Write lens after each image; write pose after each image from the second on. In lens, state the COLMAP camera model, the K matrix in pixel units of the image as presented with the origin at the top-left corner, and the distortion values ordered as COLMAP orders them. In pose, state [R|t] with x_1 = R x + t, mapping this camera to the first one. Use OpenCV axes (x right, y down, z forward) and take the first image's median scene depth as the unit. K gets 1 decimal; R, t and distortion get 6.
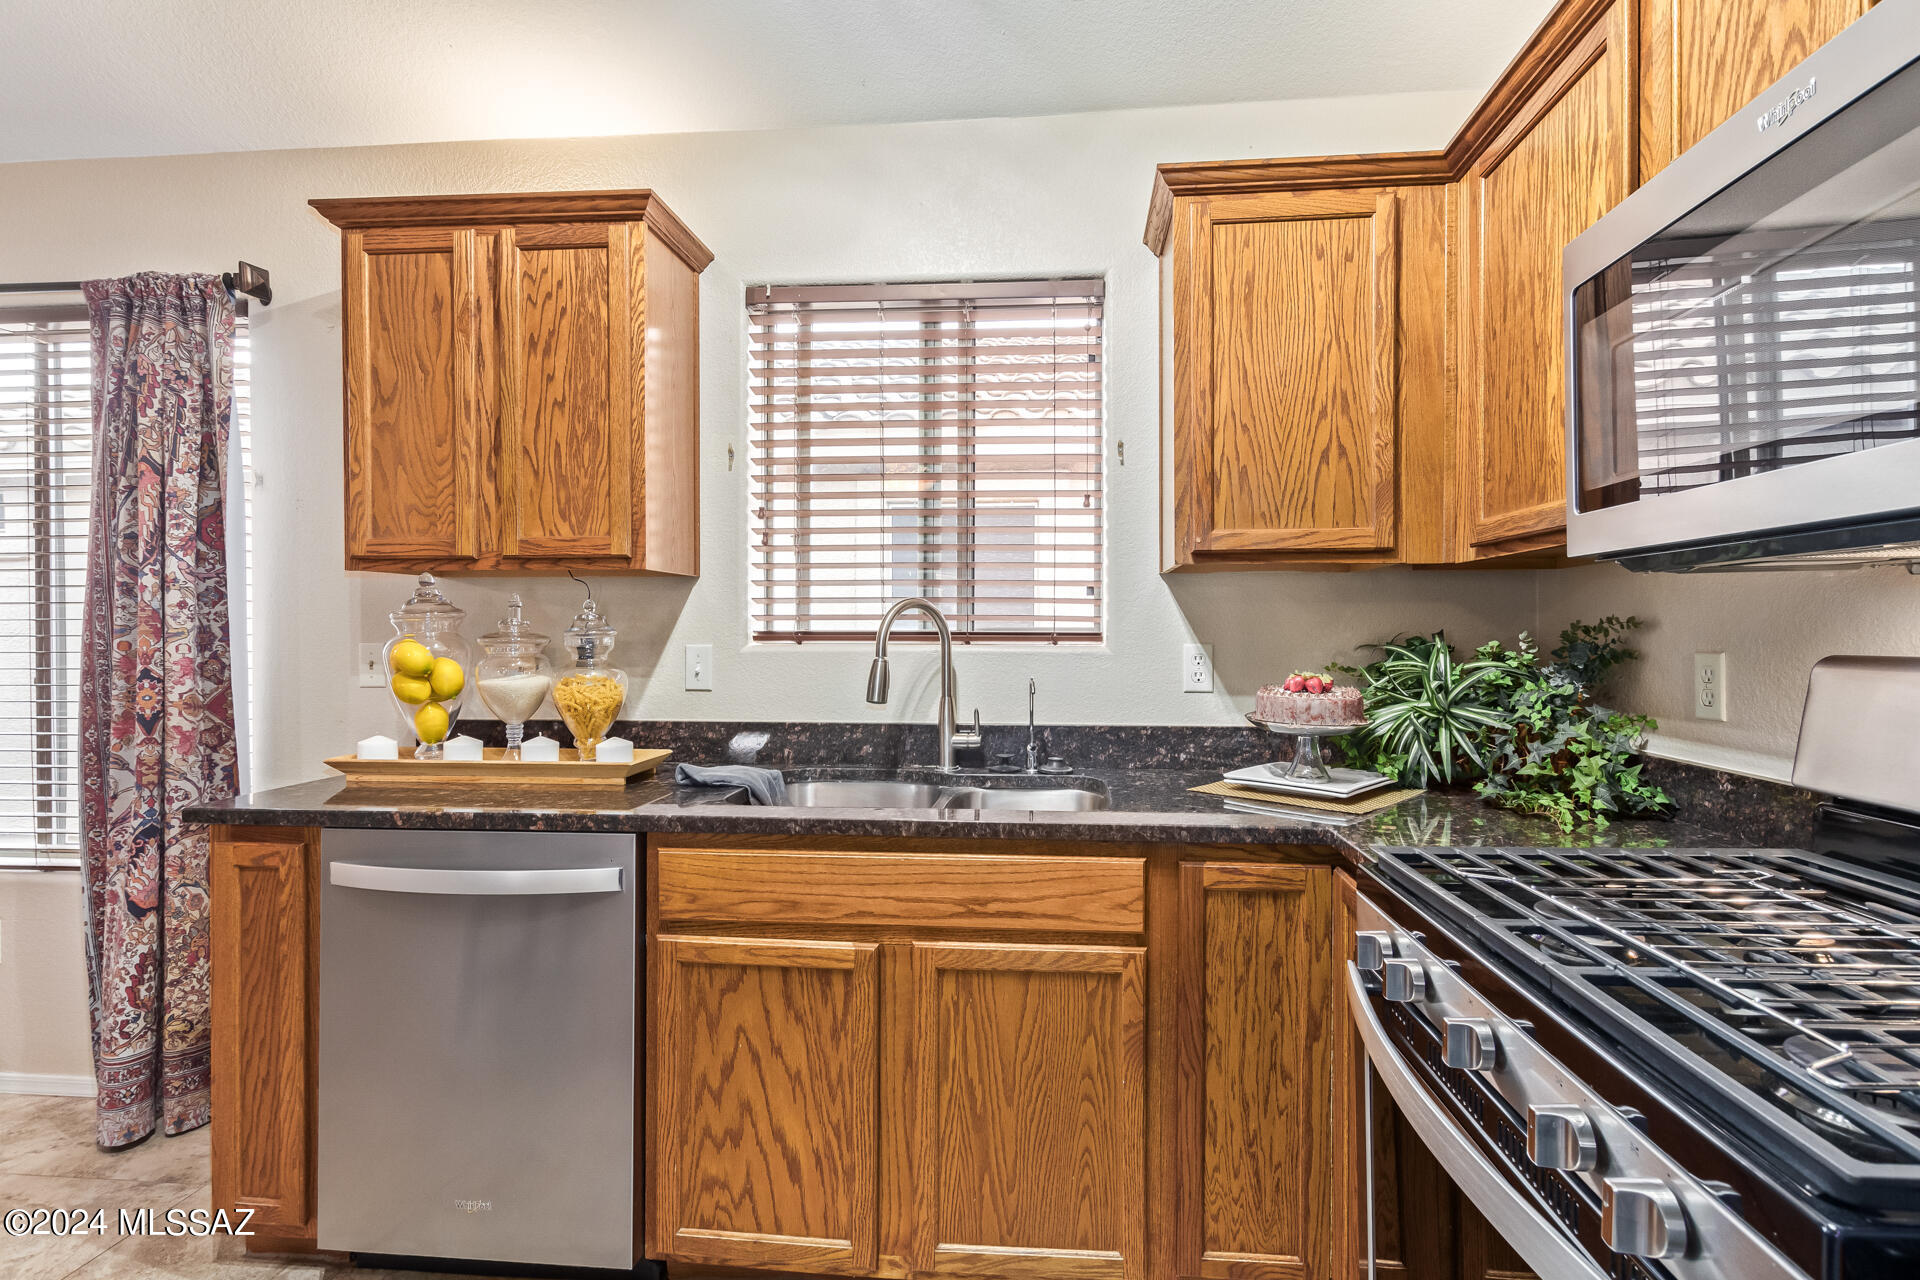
lens RADIAL K [[900.8, 0, 971.1], [0, 900.8, 638.5], [0, 0, 1]] dist [0.011257, -0.005167]
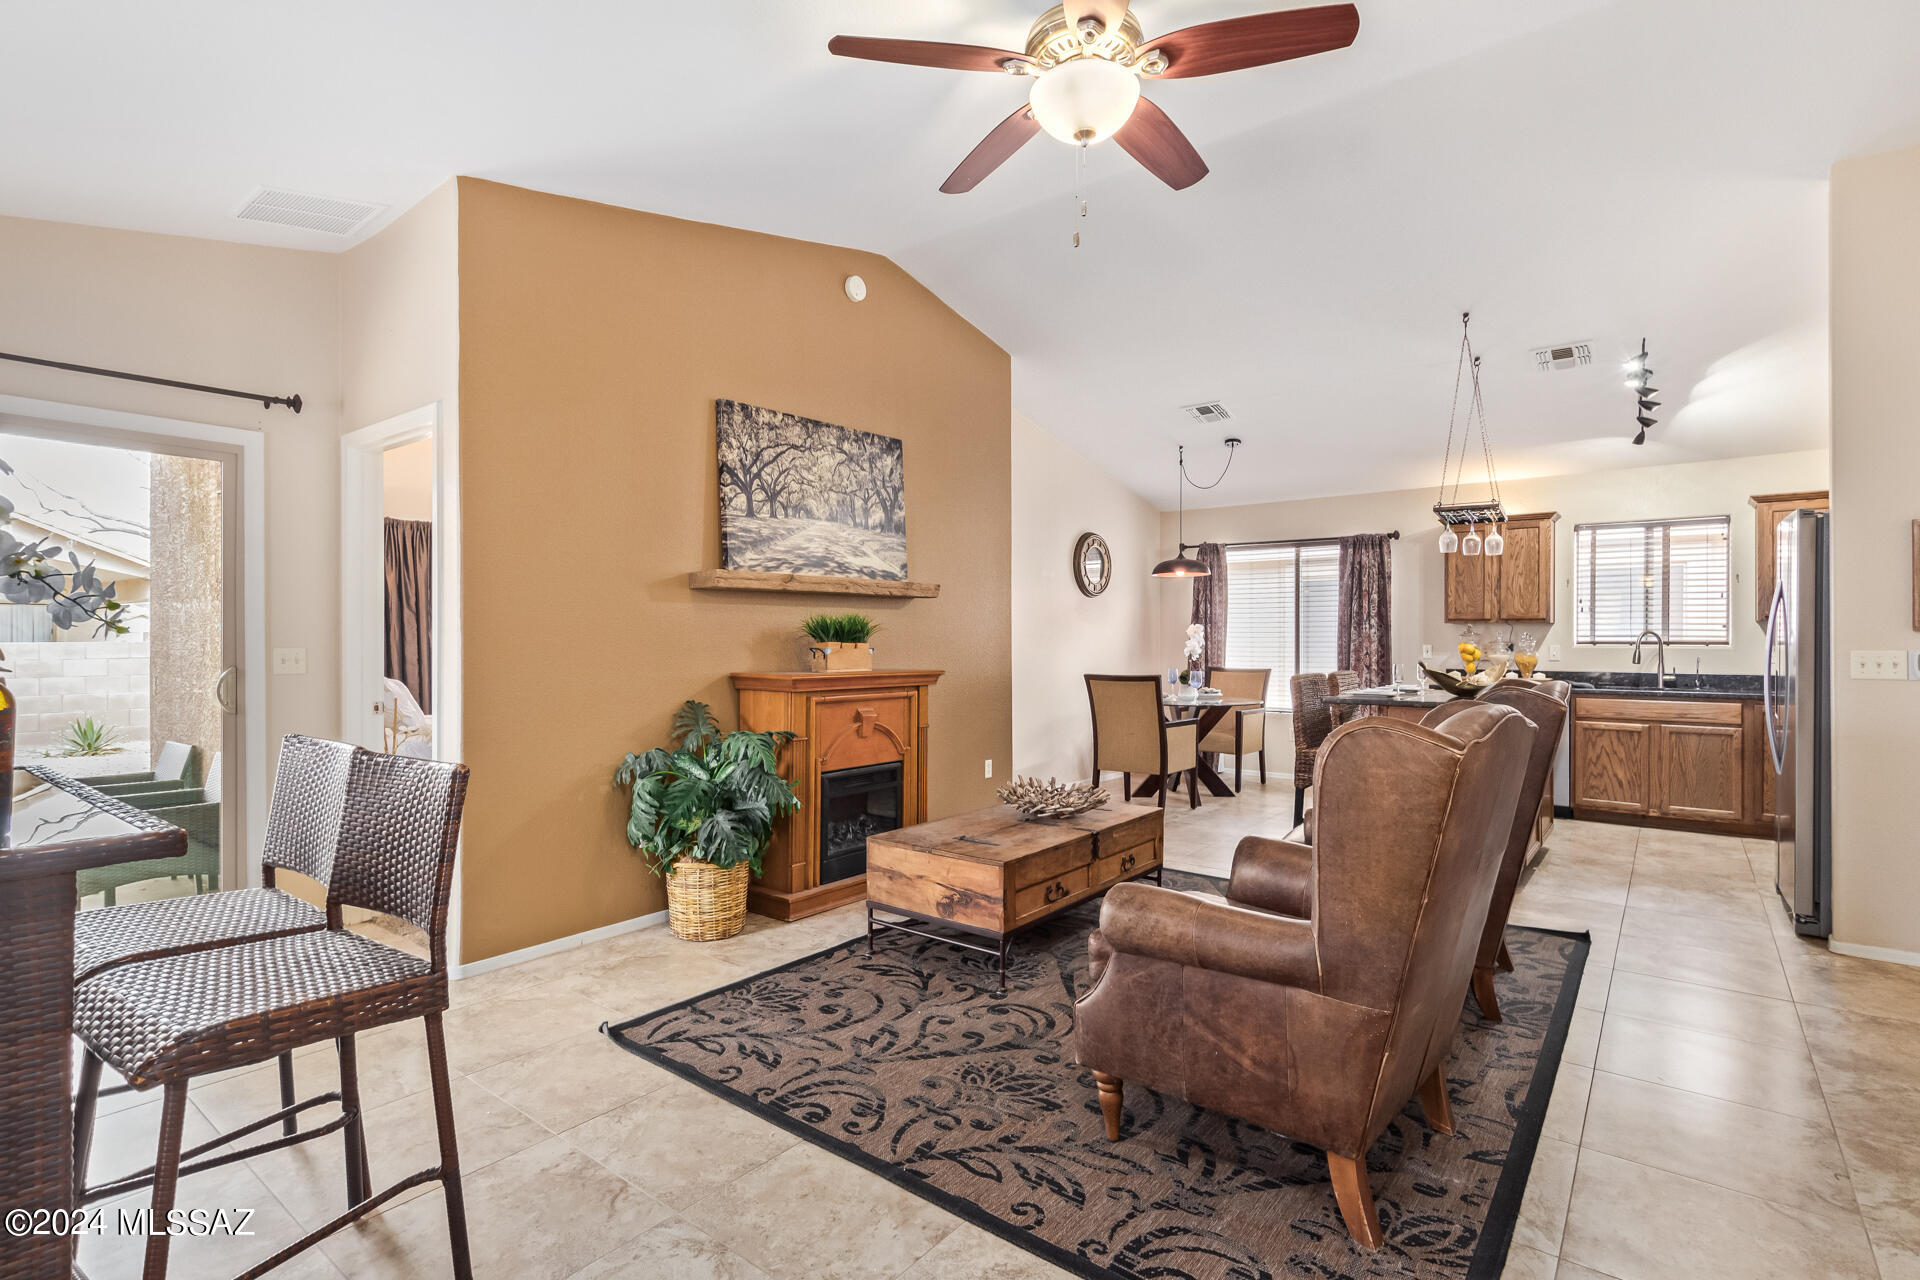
lens RADIAL K [[900.8, 0, 977.9], [0, 900.8, 633.2], [0, 0, 1]] dist [0.011257, -0.005167]
pose [[0.841428, -0.001401, -0.540367, -0.335990], [-0.007506, 0.999870, -0.014281, 0.026839], [0.540317, 0.016072, 0.841308, -2.956355]]
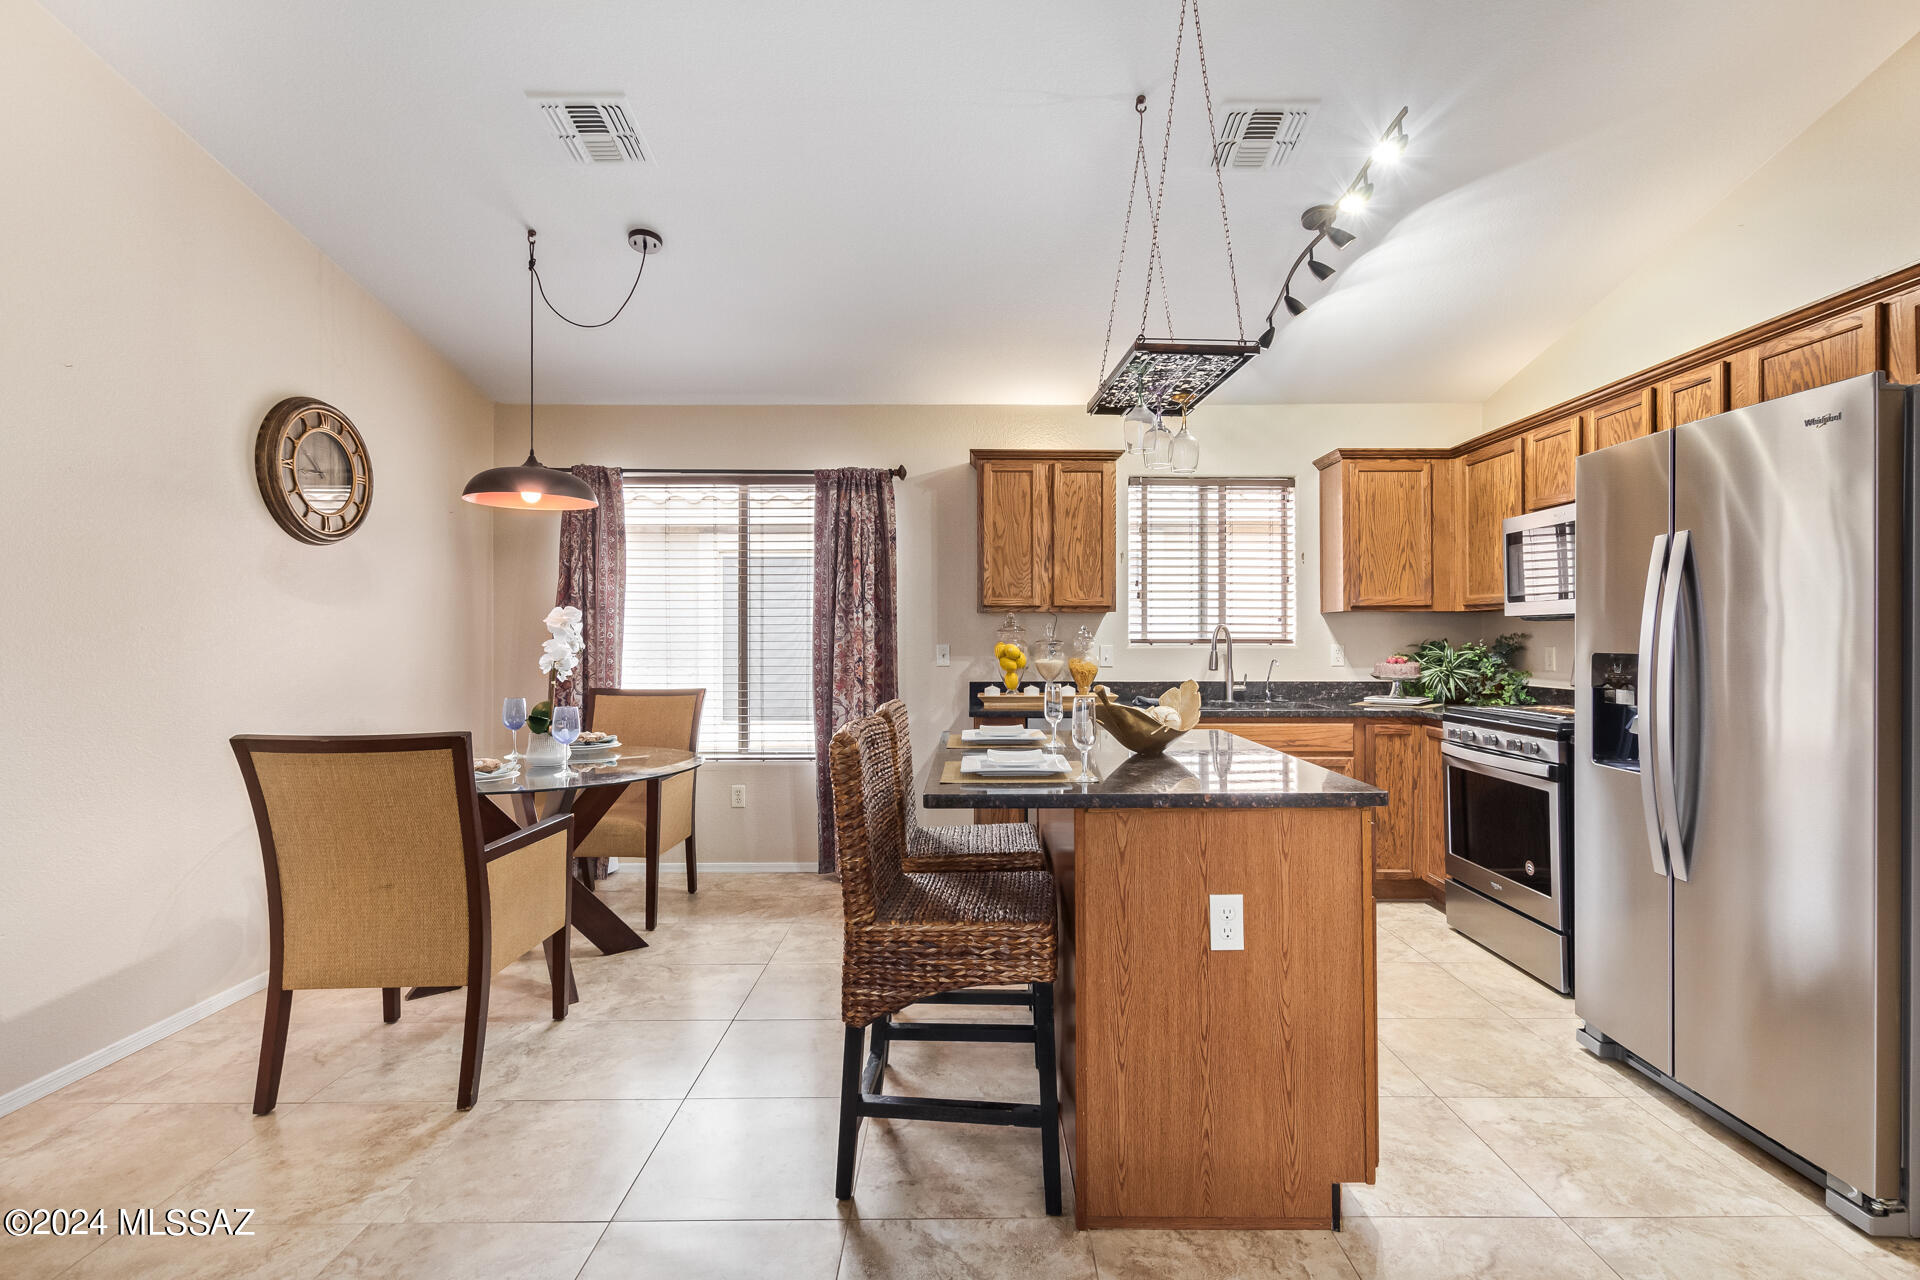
lens RADIAL K [[900.8, 0, 970.3], [0, 900.8, 633.2], [0, 0, 1]] dist [0.011257, -0.005167]
pose [[0.996114, 0.000417, 0.088075, -0.929907], [0.000781, 0.999908, -0.013568, 0.008196], [-0.088072, 0.013584, 0.996021, -1.246365]]
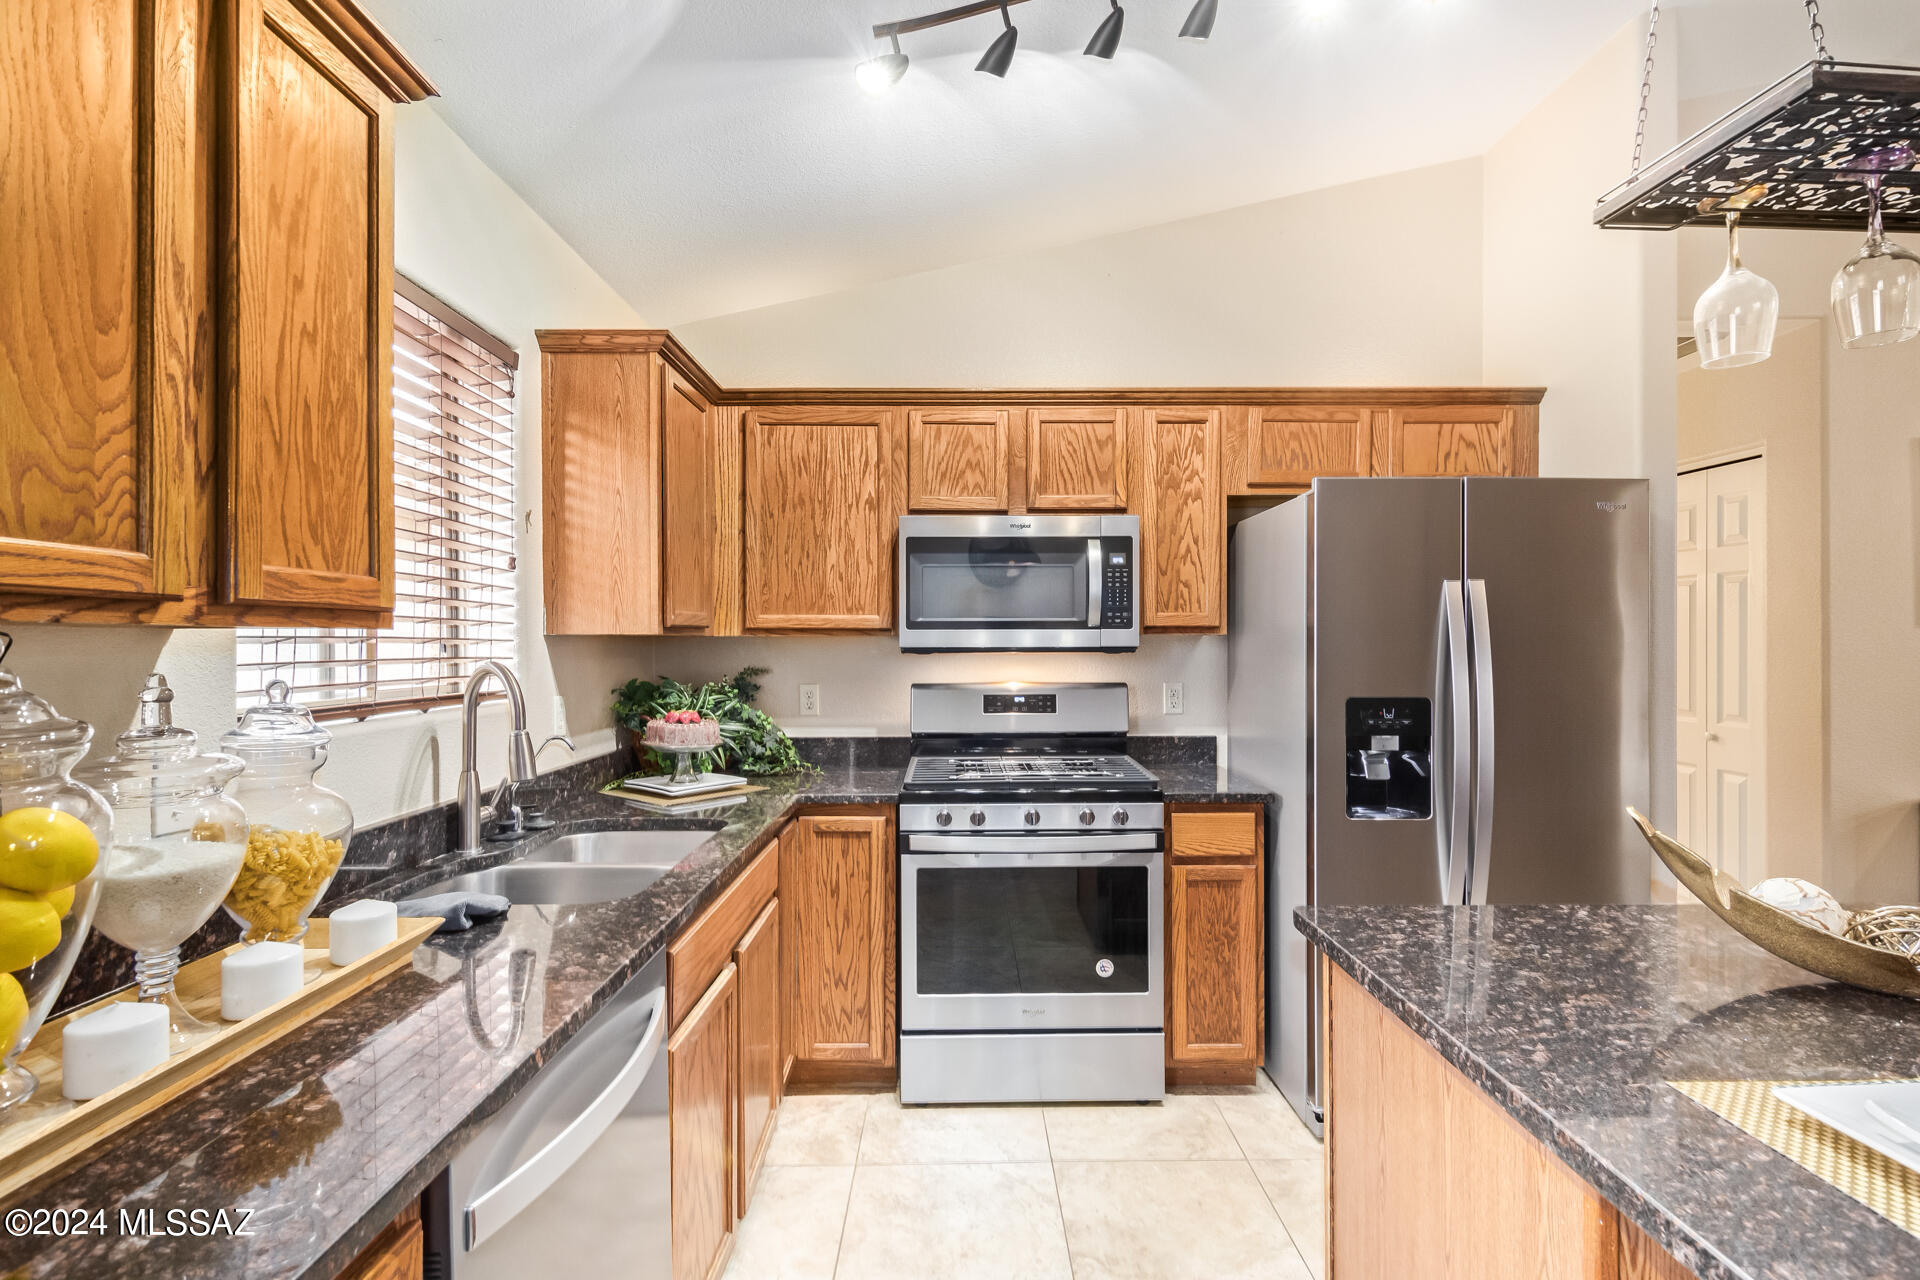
lens RADIAL K [[900.8, 0, 968.2], [0, 900.8, 640.9], [0, 0, 1]] dist [0.011257, -0.005167]
pose [[-0.093456, 0.000975, 0.995623, -1.056150], [0.011318, 0.999936, 0.000083, -0.064096], [-0.995559, 0.011277, -0.093461, 0.644165]]
